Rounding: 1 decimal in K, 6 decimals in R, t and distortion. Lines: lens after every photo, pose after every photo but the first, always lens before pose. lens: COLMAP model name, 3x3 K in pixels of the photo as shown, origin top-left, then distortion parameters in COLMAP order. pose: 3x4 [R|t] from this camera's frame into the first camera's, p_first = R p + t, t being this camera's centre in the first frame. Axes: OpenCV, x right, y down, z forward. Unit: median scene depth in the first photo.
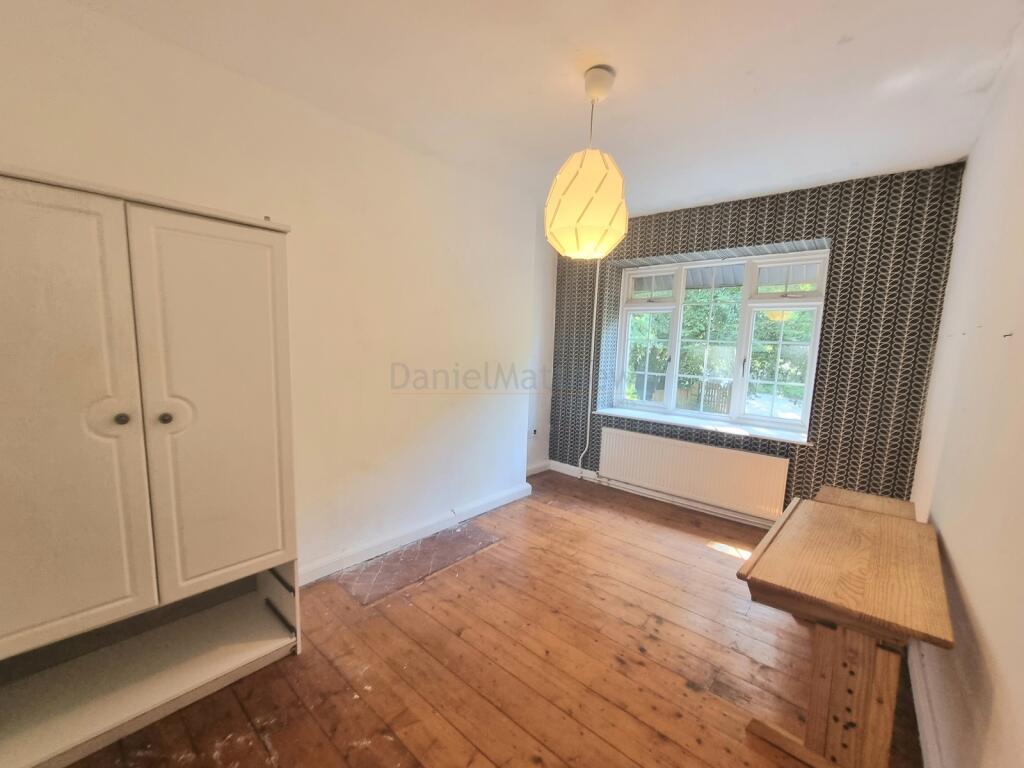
lens RADIAL K [[420.1, 0, 513.9], [0, 420.1, 388.9], [0, 0, 1]] dist [-0.002049, 0.000355]
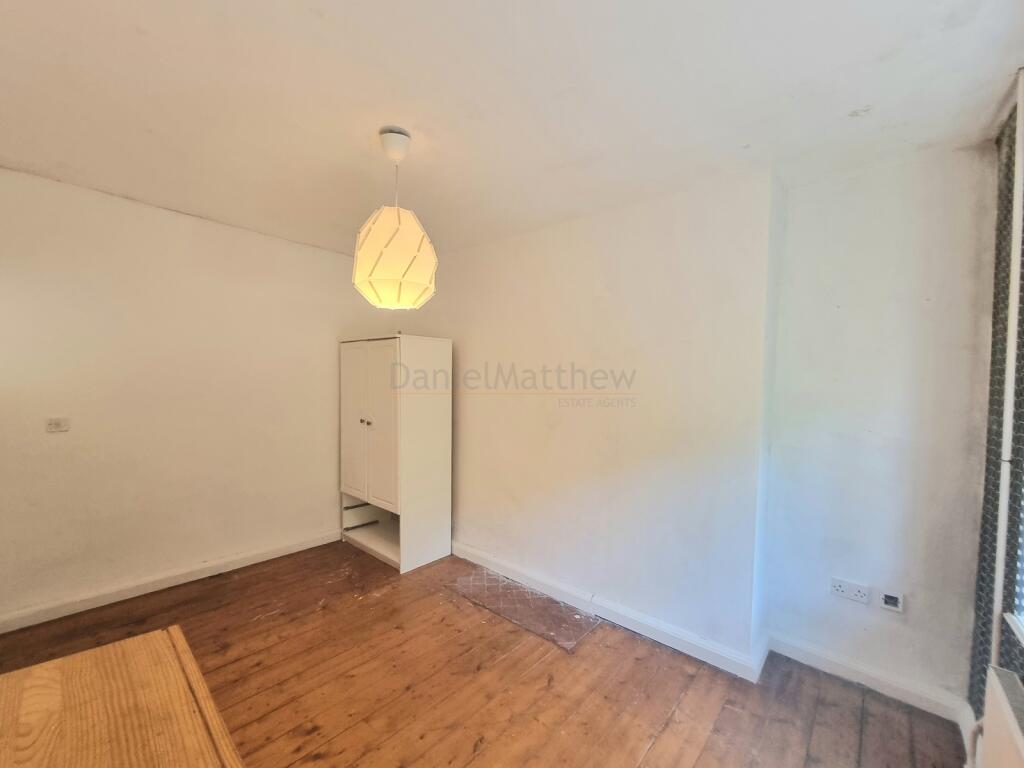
lens RADIAL K [[420.1, 0, 514.4], [0, 420.1, 388.8], [0, 0, 1]] dist [-0.002049, 0.000355]
pose [[0.007037, -0.022198, -0.999729, 0.974905], [-0.141672, 0.989647, -0.022971, -0.107586], [0.989889, 0.141795, 0.003819, 1.089066]]
